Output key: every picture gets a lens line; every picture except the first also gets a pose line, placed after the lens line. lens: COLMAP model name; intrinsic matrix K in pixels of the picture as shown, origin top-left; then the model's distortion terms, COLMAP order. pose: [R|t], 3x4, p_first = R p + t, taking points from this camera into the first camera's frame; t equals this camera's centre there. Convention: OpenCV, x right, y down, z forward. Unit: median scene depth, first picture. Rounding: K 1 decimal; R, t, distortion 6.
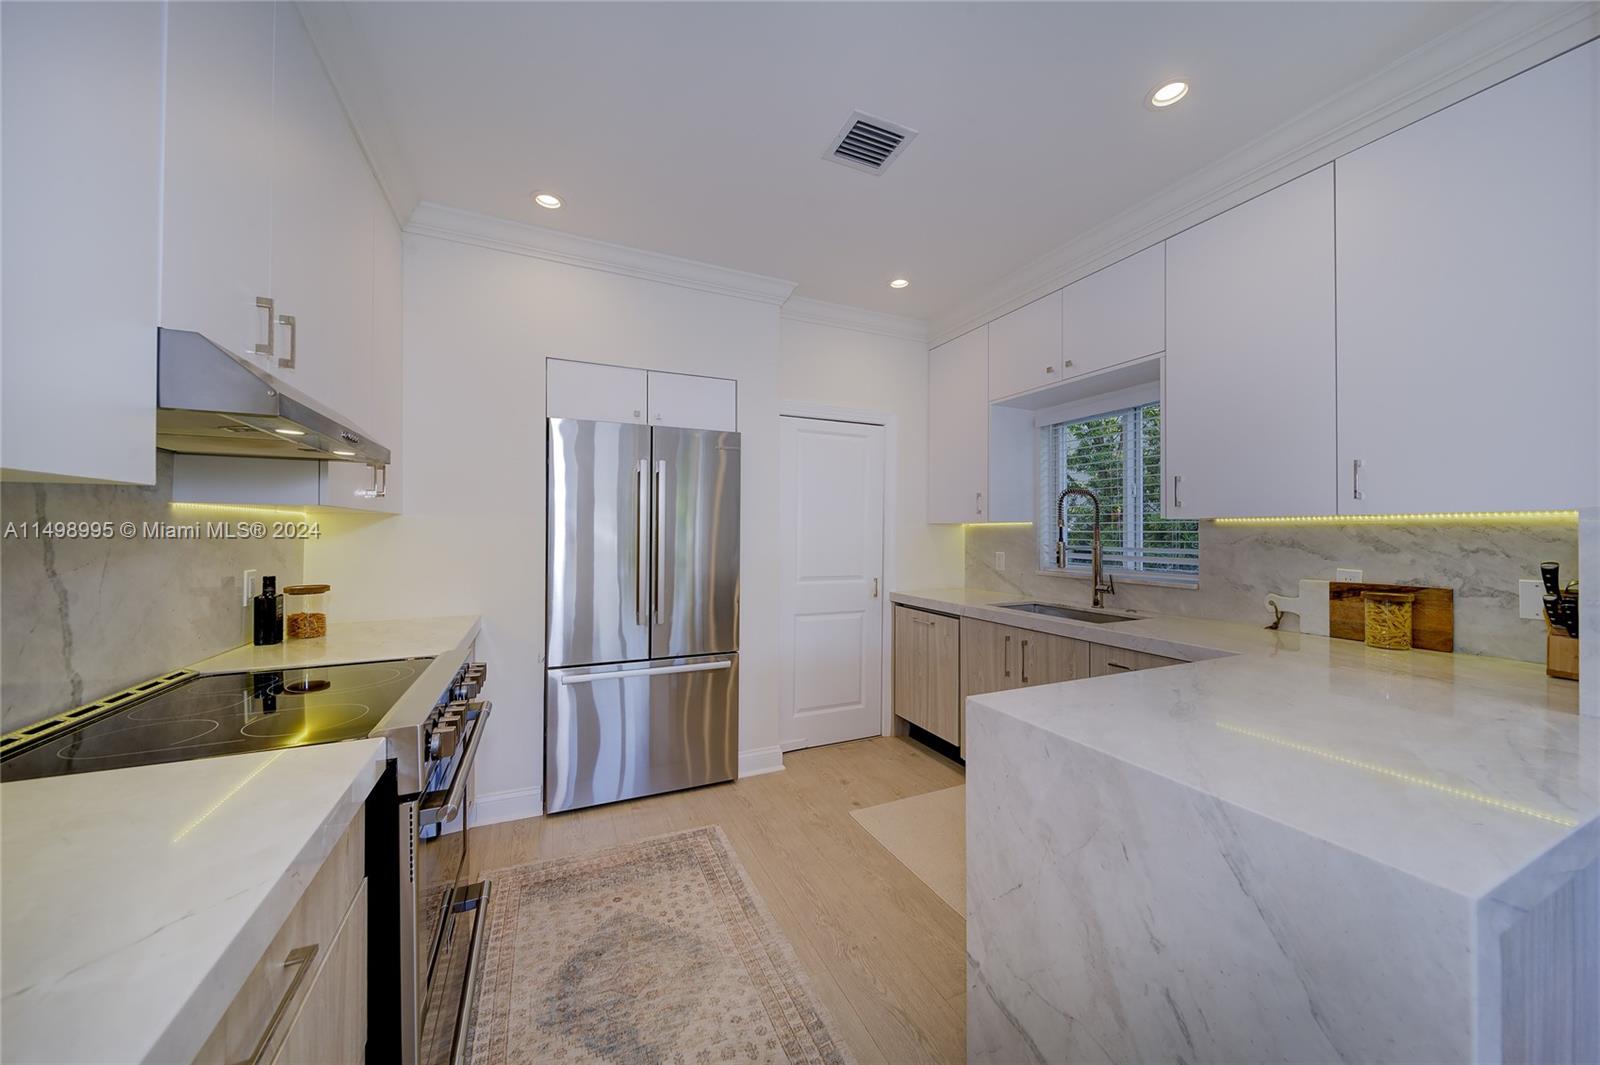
lens RADIAL K [[564.2, 0, 802.9], [0, 564.2, 528.6], [0, 0, 1]] dist [-0.009721, 0.001386]
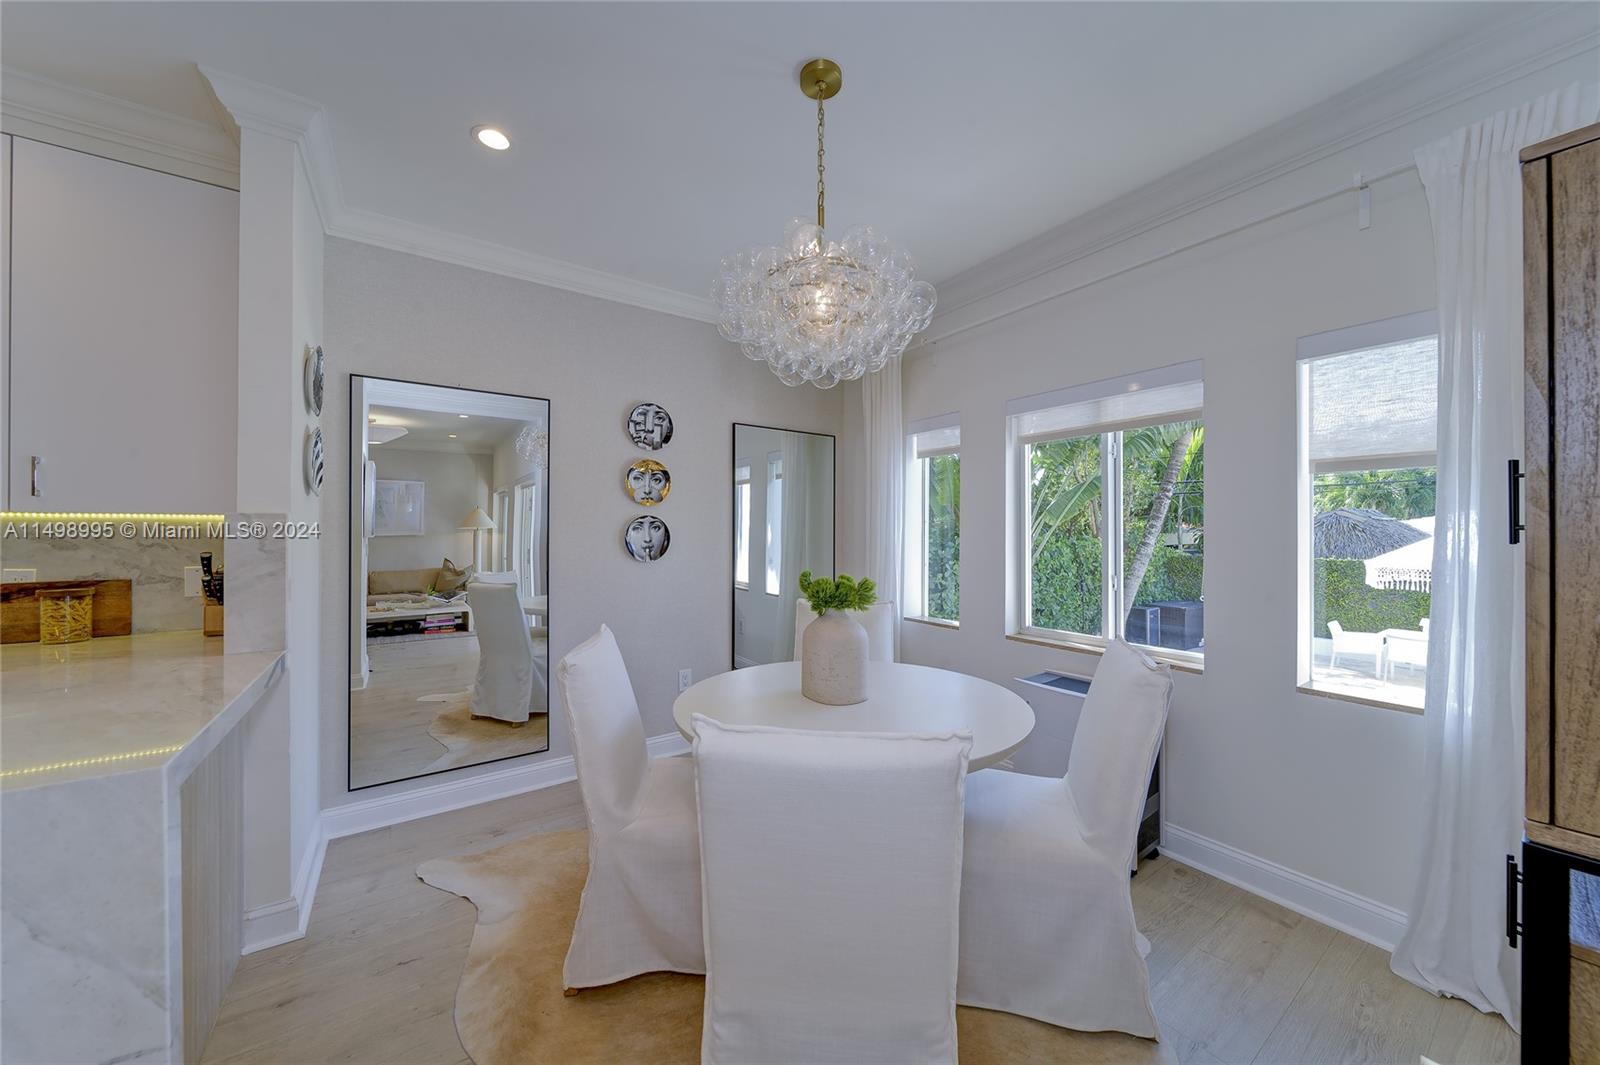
lens RADIAL K [[564.2, 0, 800.6], [0, 564.2, 522.6], [0, 0, 1]] dist [-0.009721, 0.001386]
pose [[-0.177932, 0.011173, 0.983979, -0.203510], [-0.005678, 0.999907, -0.012380, -0.001140], [-0.984026, -0.007789, -0.177852, -0.143455]]
